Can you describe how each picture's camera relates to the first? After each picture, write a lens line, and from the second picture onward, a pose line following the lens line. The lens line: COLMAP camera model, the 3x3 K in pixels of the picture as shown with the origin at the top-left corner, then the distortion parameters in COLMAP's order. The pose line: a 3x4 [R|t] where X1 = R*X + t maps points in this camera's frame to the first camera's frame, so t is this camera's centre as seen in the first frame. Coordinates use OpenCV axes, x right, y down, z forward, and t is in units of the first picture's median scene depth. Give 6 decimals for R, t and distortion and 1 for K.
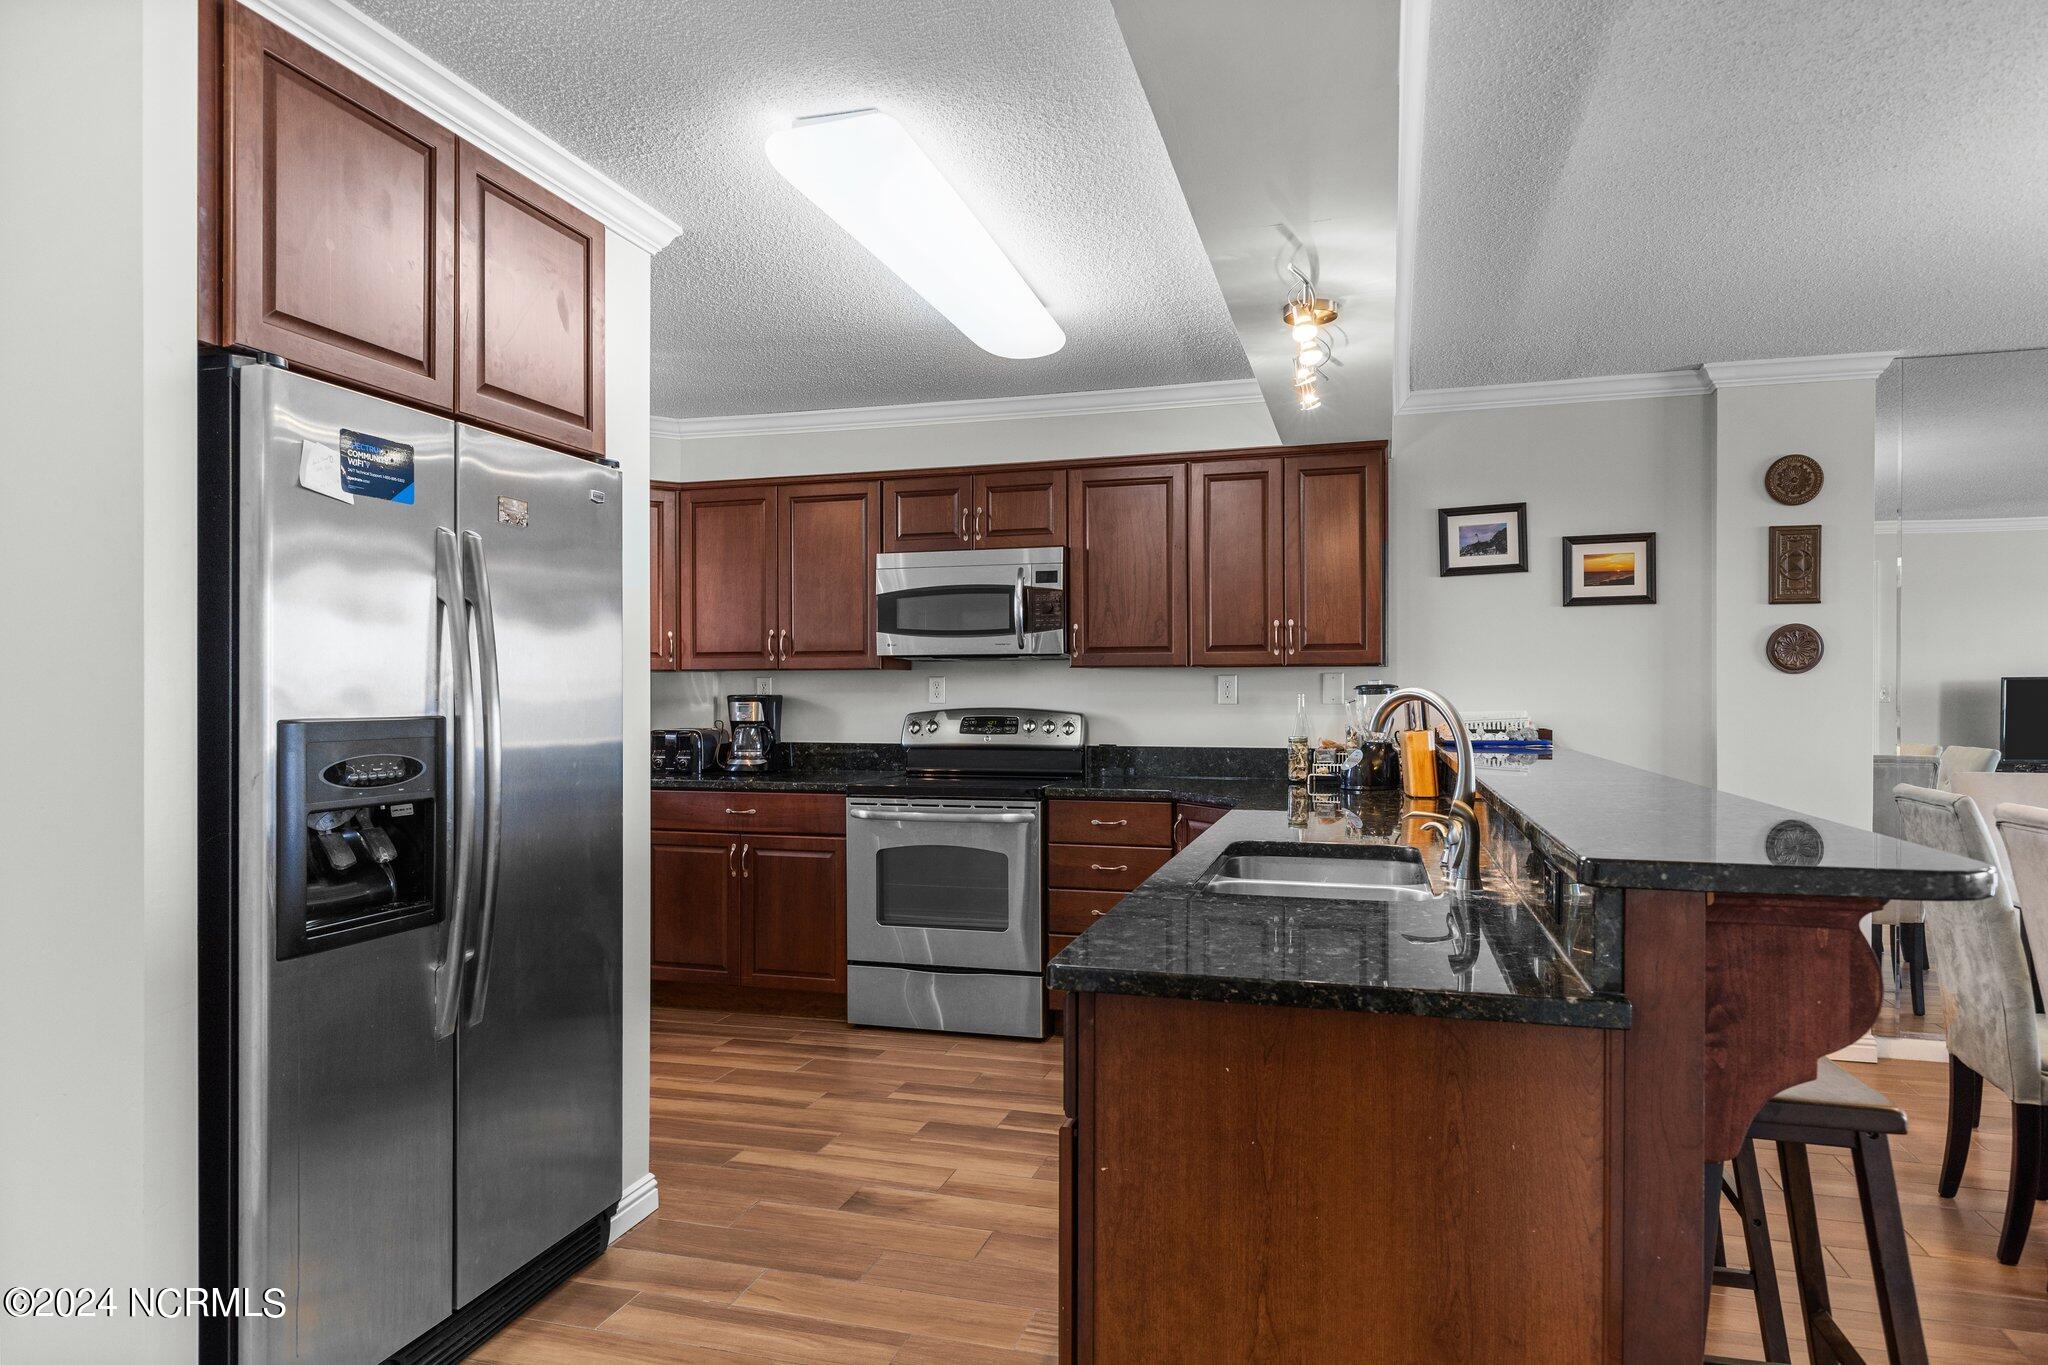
lens RADIAL K [[1189.4, 0, 1036.1], [0, 1189.4, 698.1], [0, 0, 1]] dist [0.004422, 0.000078]
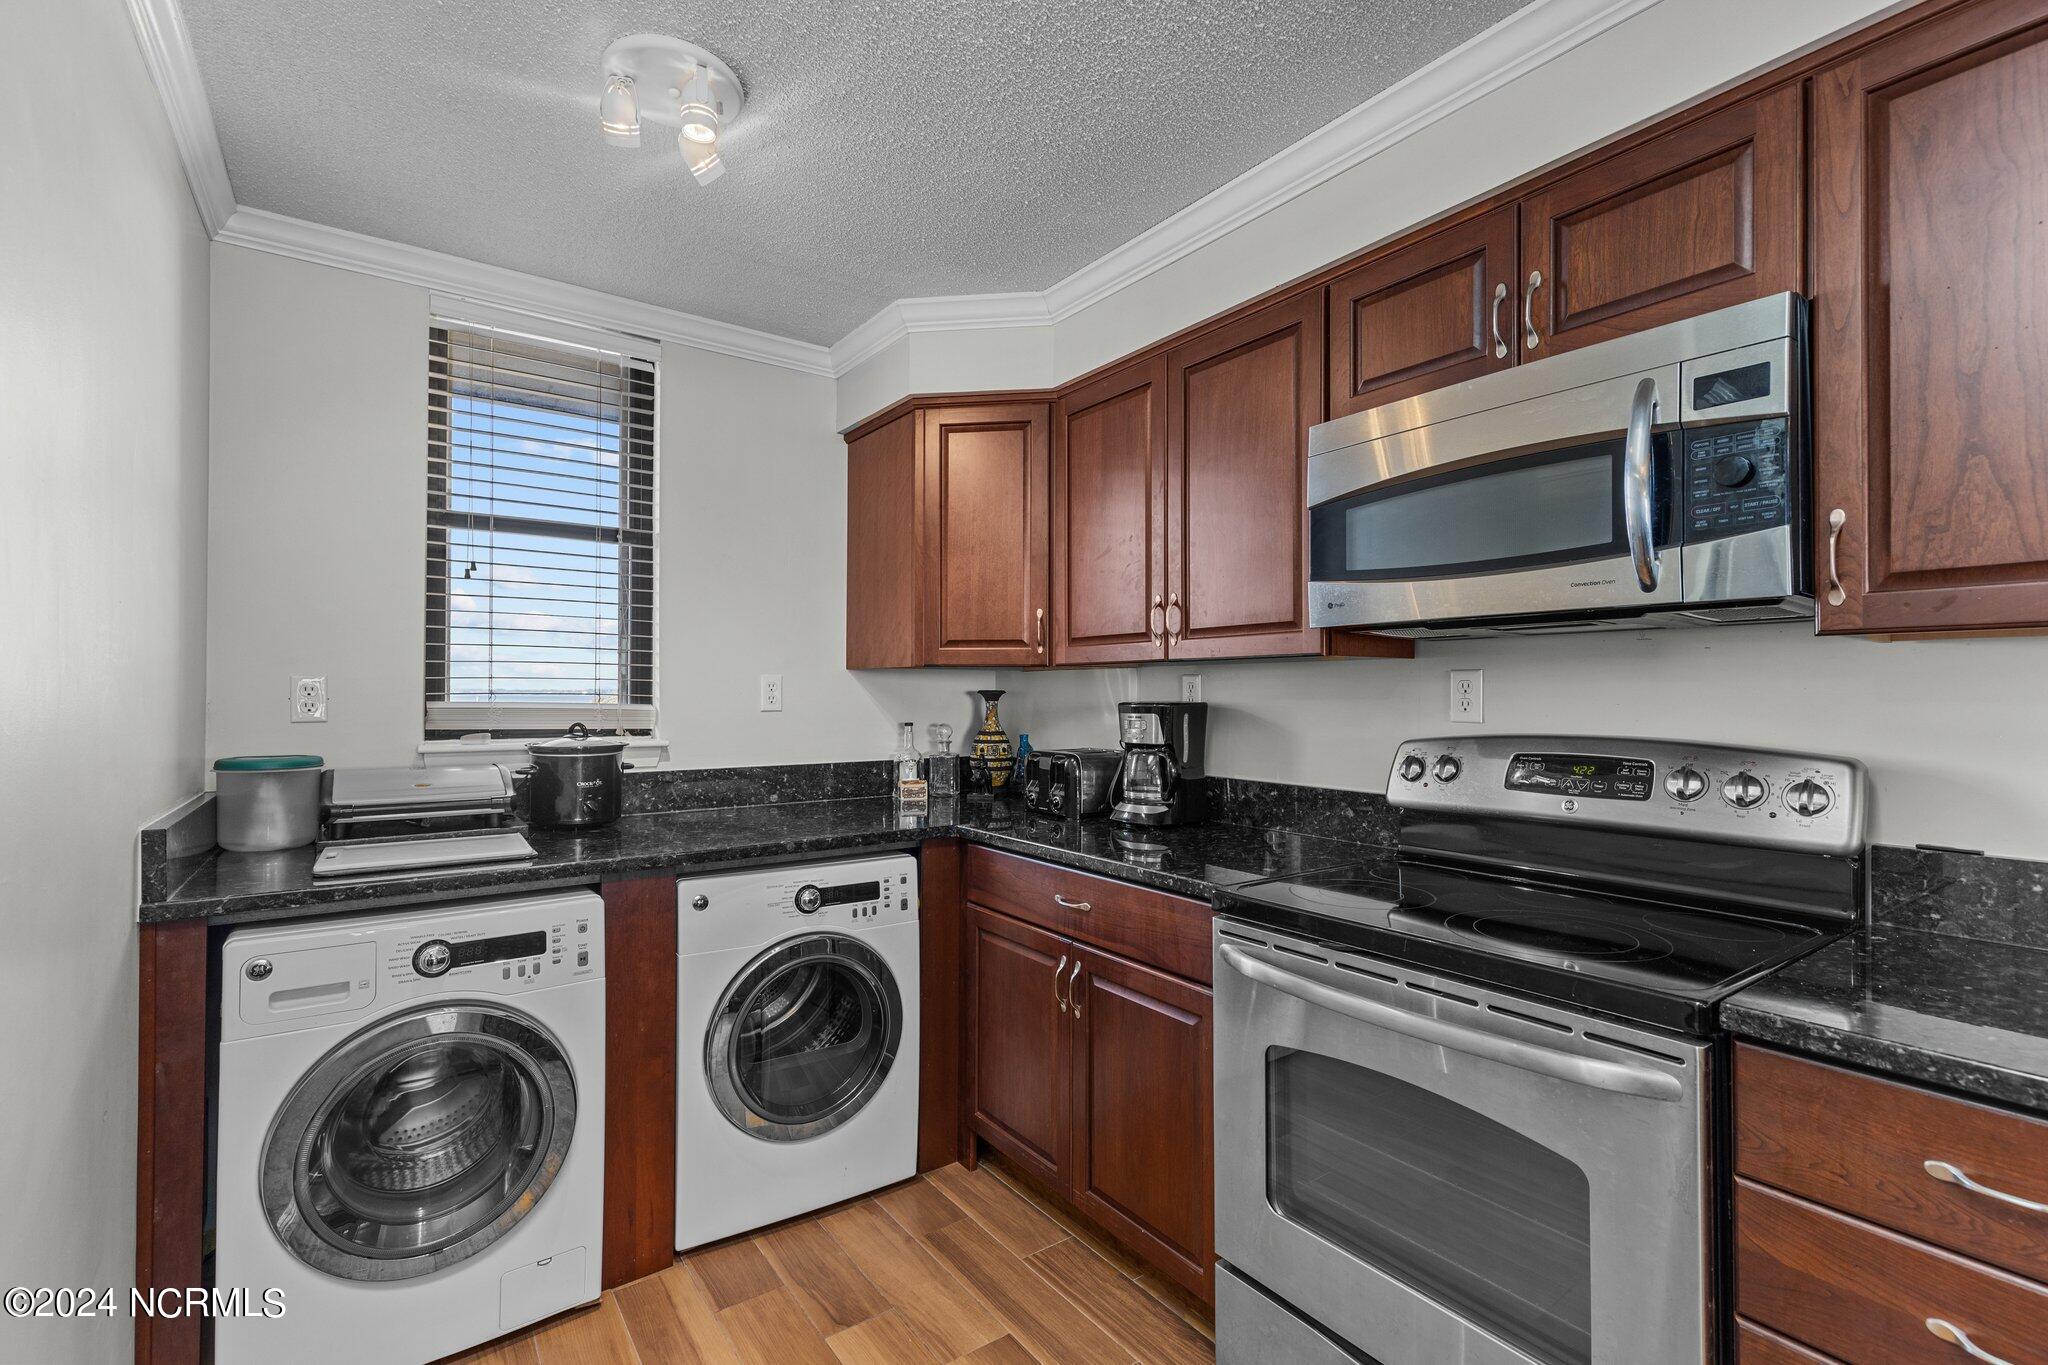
lens RADIAL K [[914.3, 0, 1030.4], [0, 914.3, 687.3], [0, 0, 1]] dist [0.003157, 0.000240]
pose [[0.787073, -0.001081, -0.616859, 0.013198], [-0.005490, 0.999947, -0.008758, -0.006883], [0.616835, 0.010280, 0.787025, 0.659575]]
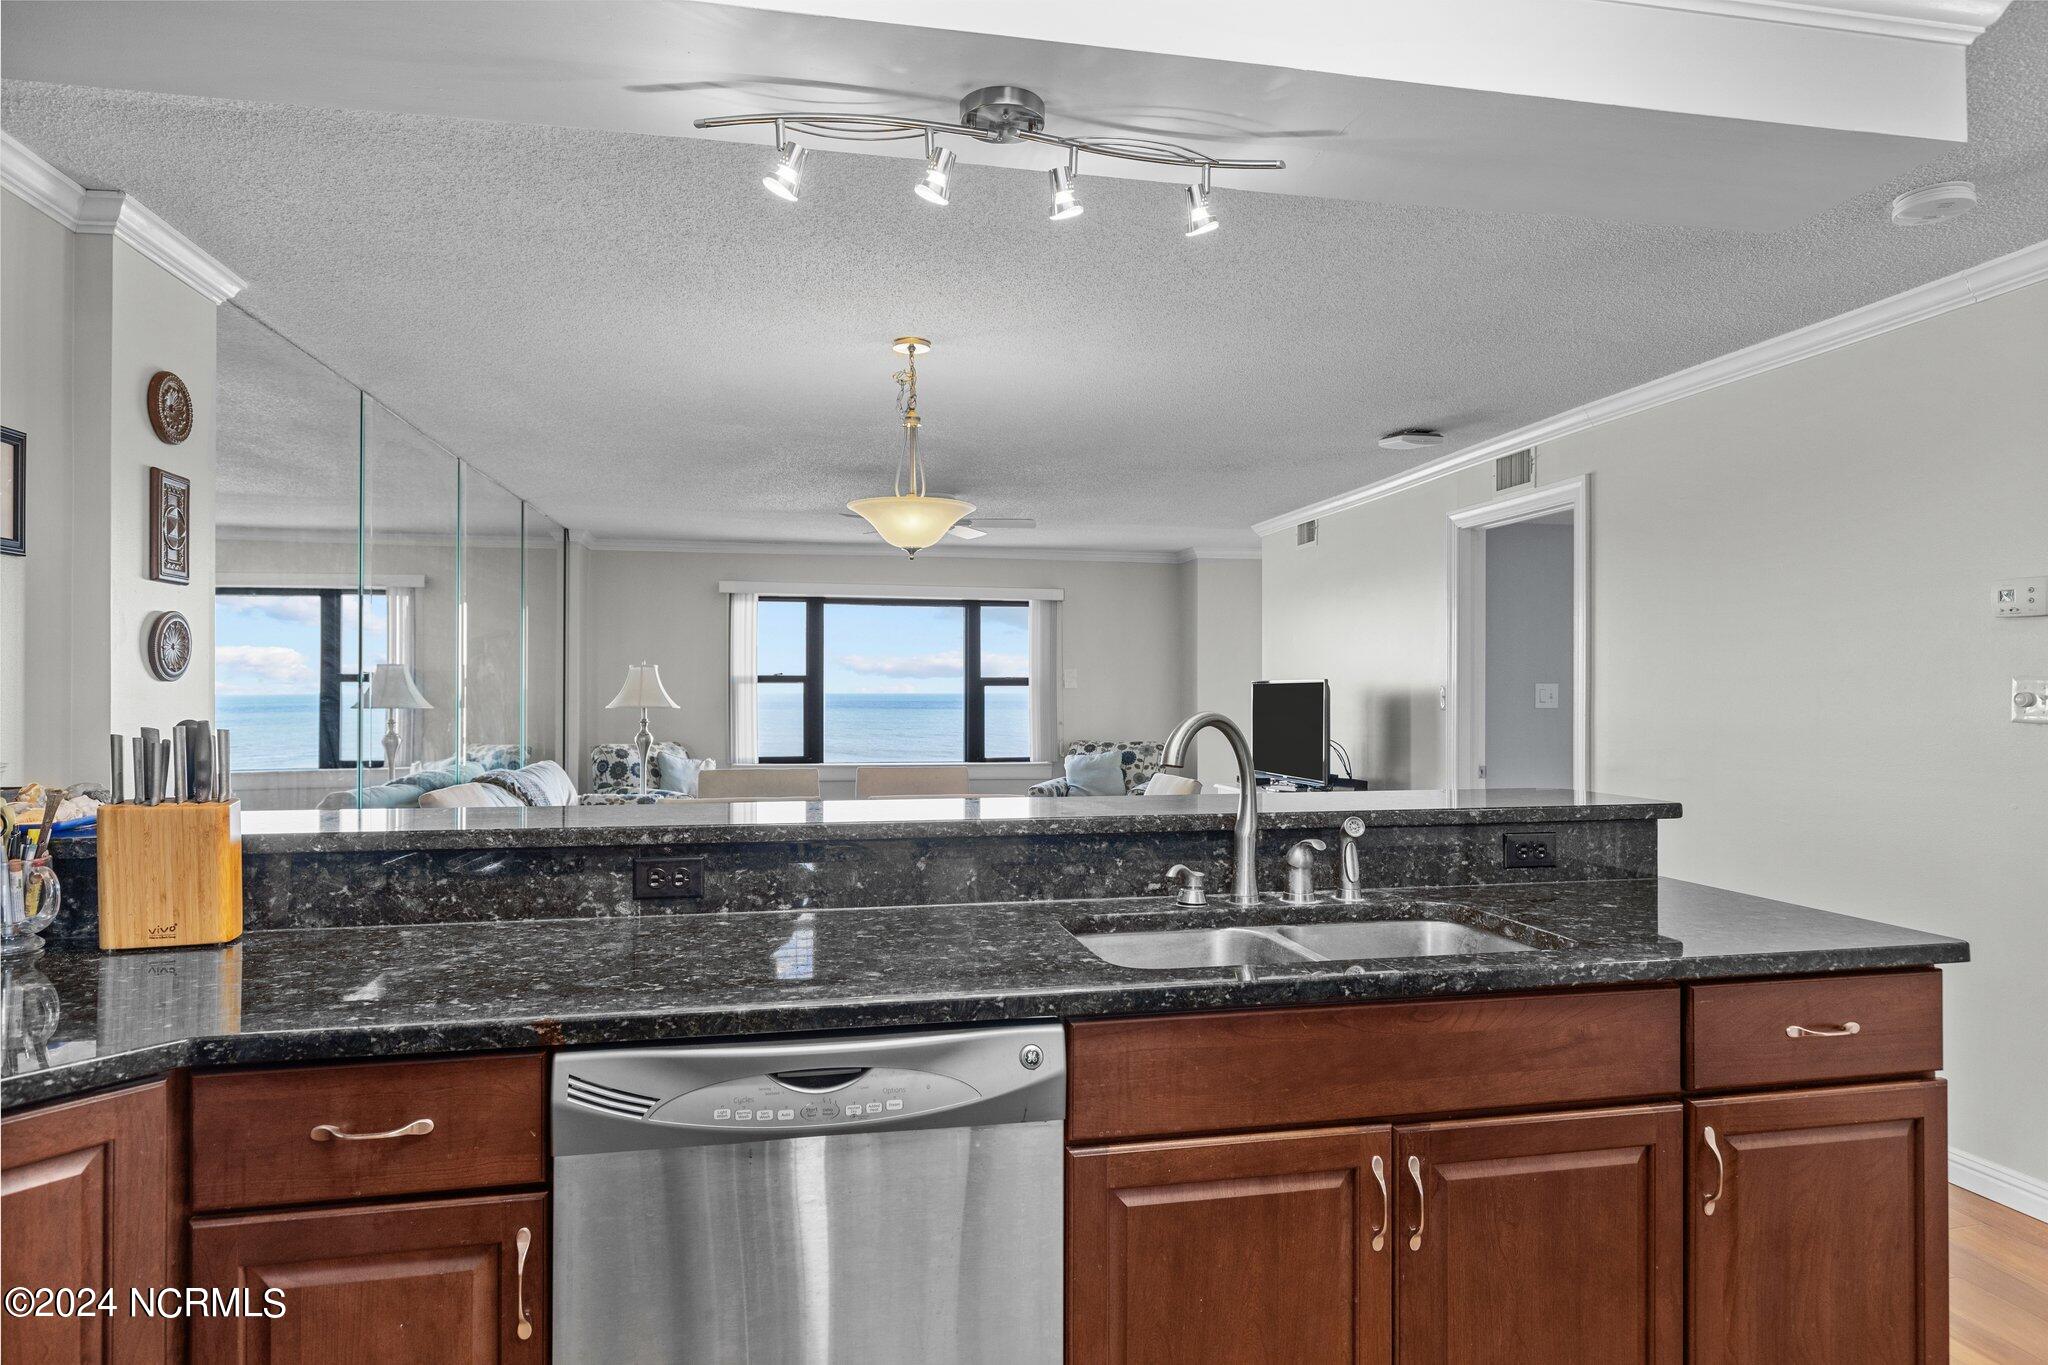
lens RADIAL K [[1179.1, 0, 1035.5], [0, 1179.1, 680.9], [0, 0, 1]] dist [0.003148, -0.000993]
pose [[-0.463170, 0.008182, 0.886232, -0.206606], [0.002542, 0.999966, -0.007903, -0.013060], [-0.886266, -0.001408, -0.463175, 0.801280]]
